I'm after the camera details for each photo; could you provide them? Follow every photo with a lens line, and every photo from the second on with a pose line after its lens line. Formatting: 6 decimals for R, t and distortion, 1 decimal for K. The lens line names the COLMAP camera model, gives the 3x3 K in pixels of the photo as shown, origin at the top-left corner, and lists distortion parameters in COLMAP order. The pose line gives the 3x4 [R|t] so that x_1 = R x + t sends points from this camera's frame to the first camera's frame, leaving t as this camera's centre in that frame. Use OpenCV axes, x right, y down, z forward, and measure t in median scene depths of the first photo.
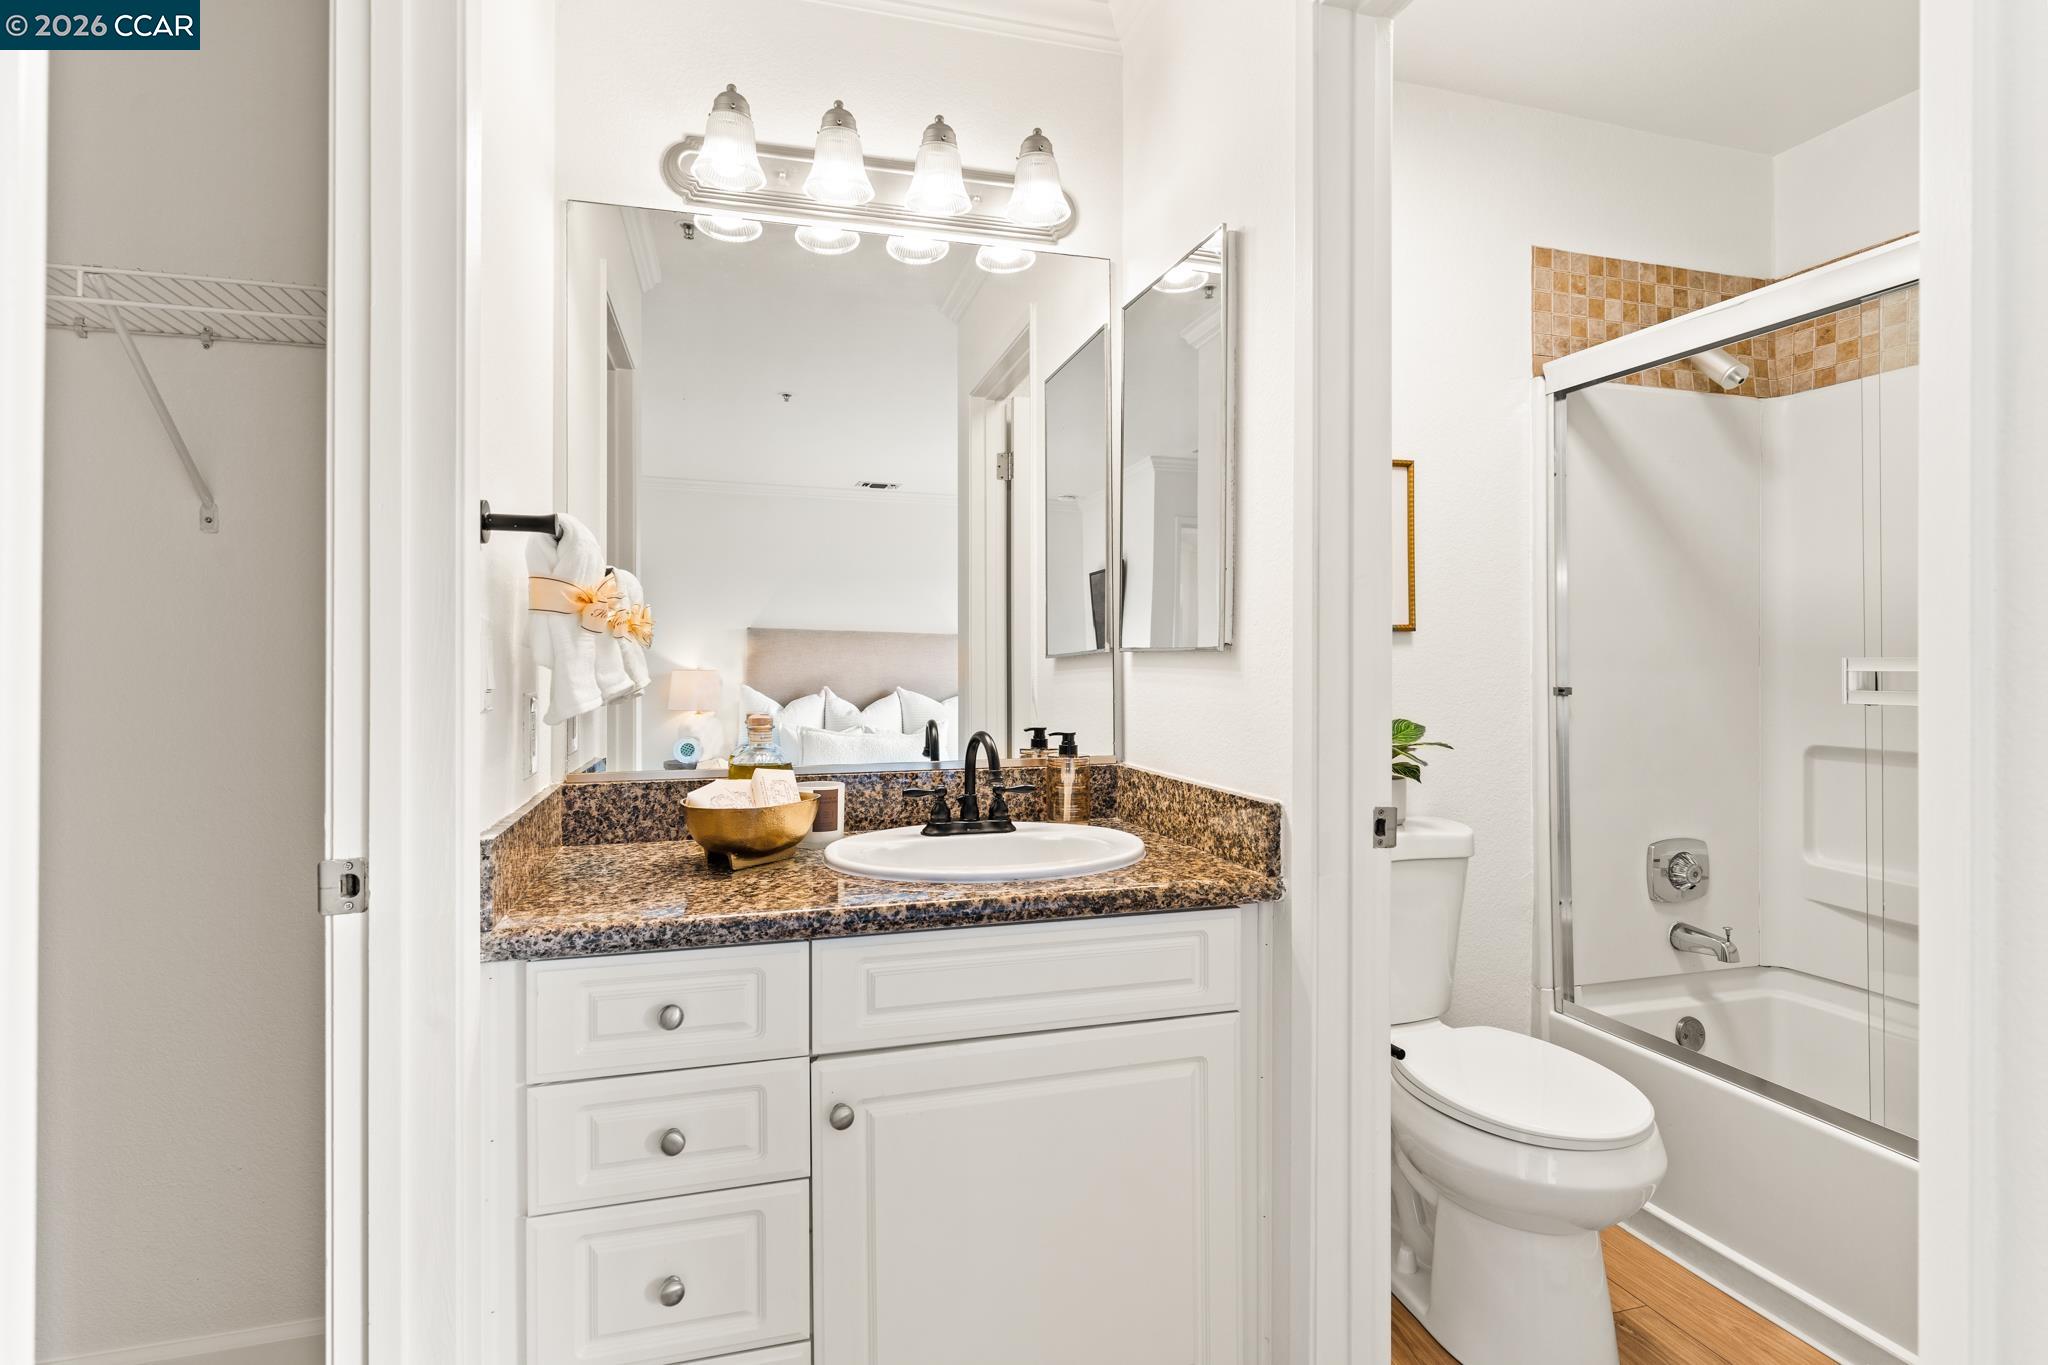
lens RADIAL K [[1015.0, 0, 1025.4], [0, 1015.0, 678.2], [0, 0, 1]] dist [0.000304, -0.000445]
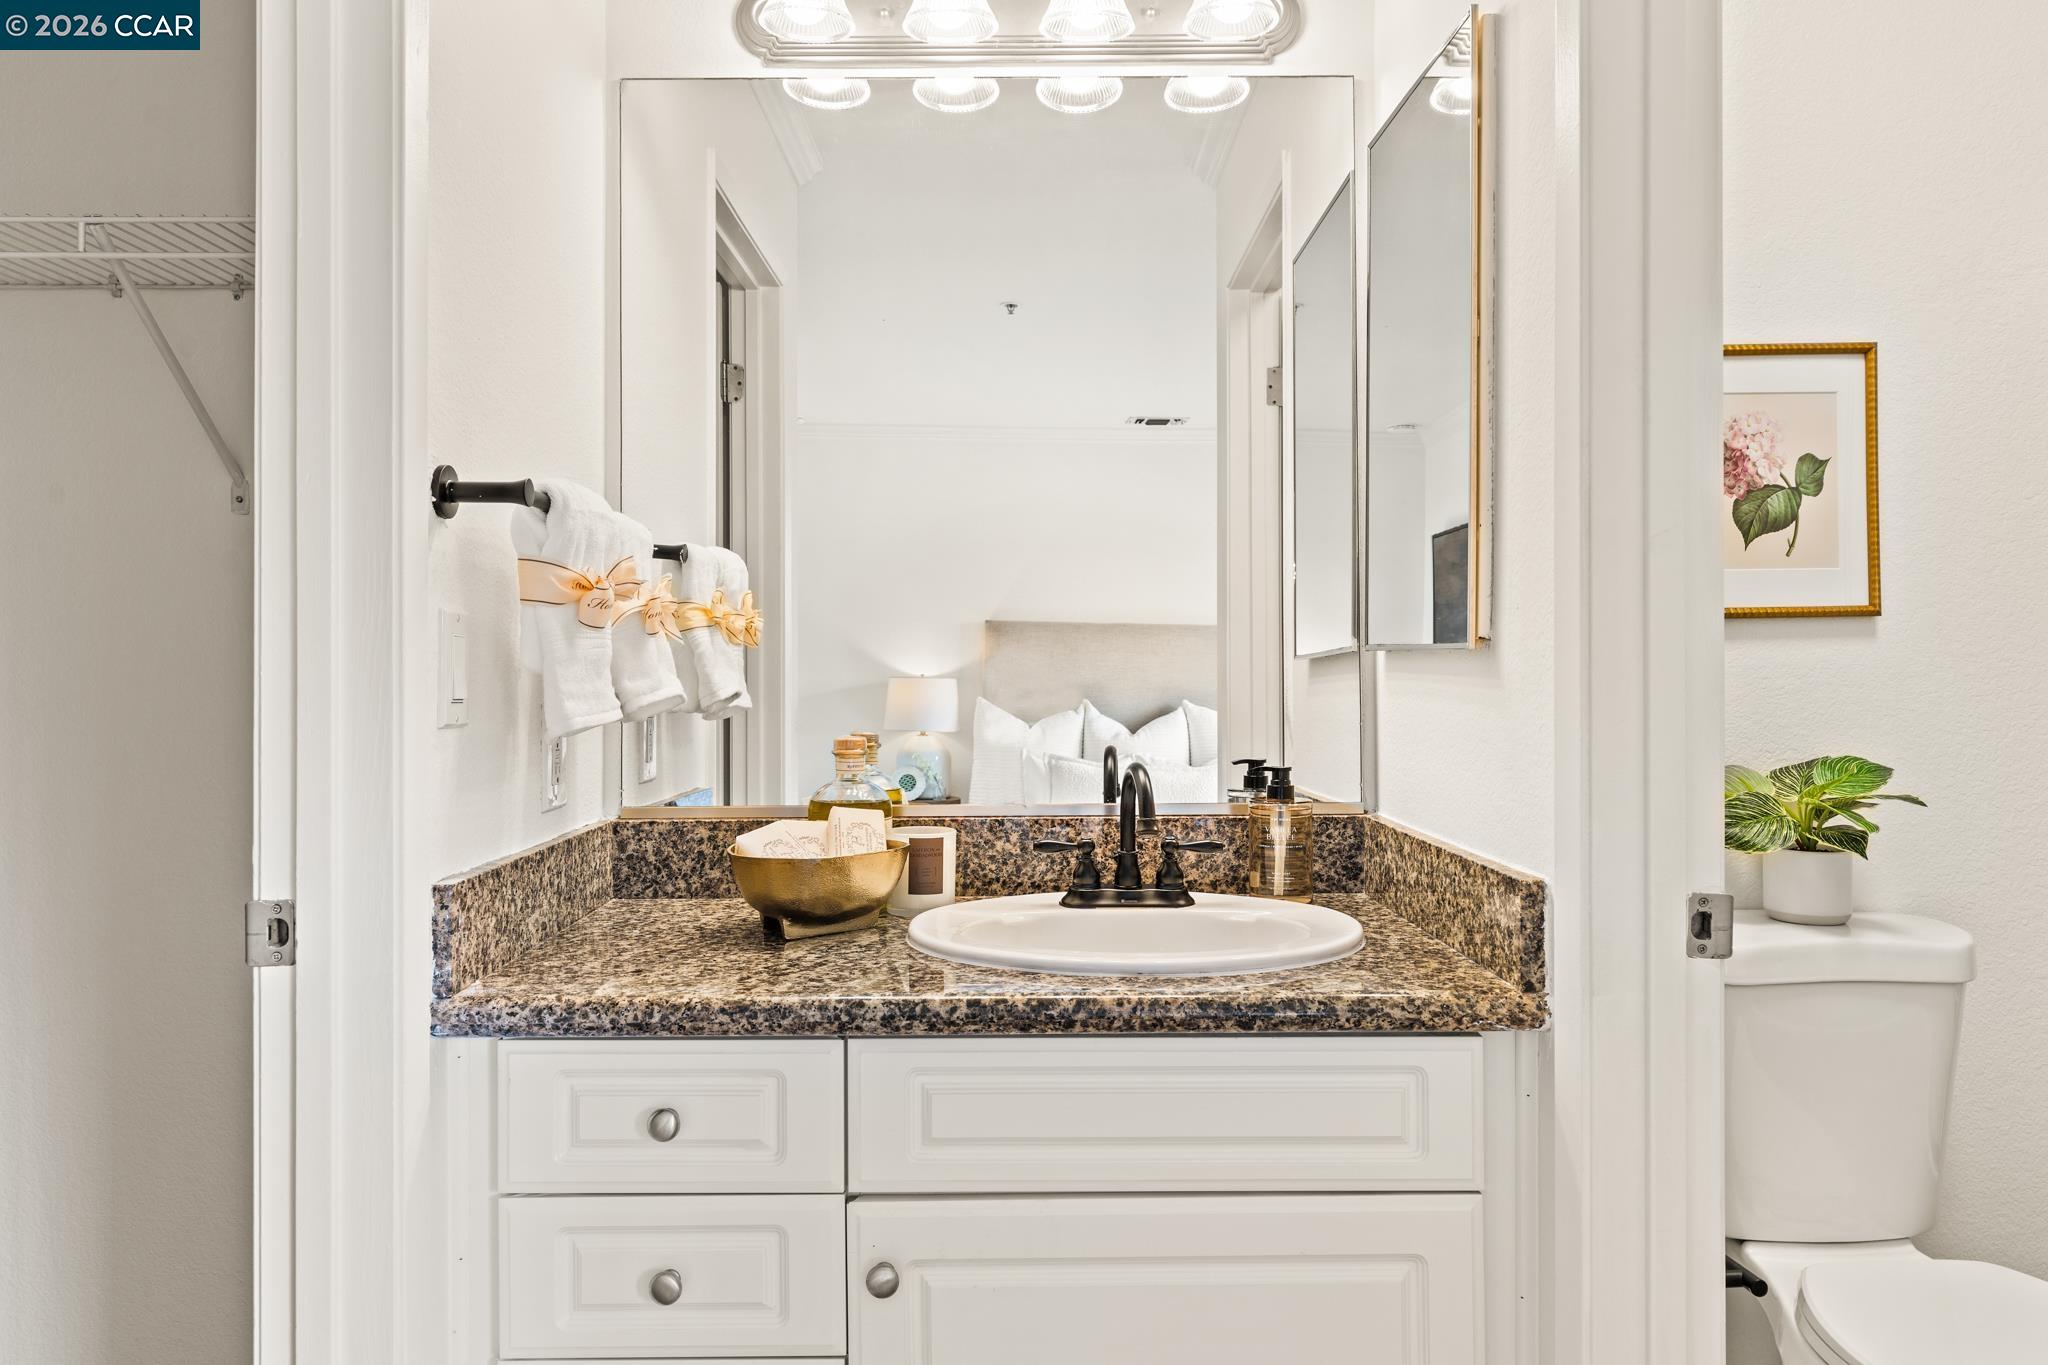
lens RADIAL K [[1412.8, 0, 1019.8], [0, 1412.8, 686.6], [0, 0, 1]] dist [0.000173, 0.003041]
pose [[0.963083, 0.004051, -0.269175, 0.170759], [-0.004413, 0.999990, -0.000741, 0.000216], [0.269169, 0.001901, 0.963091, 0.032186]]
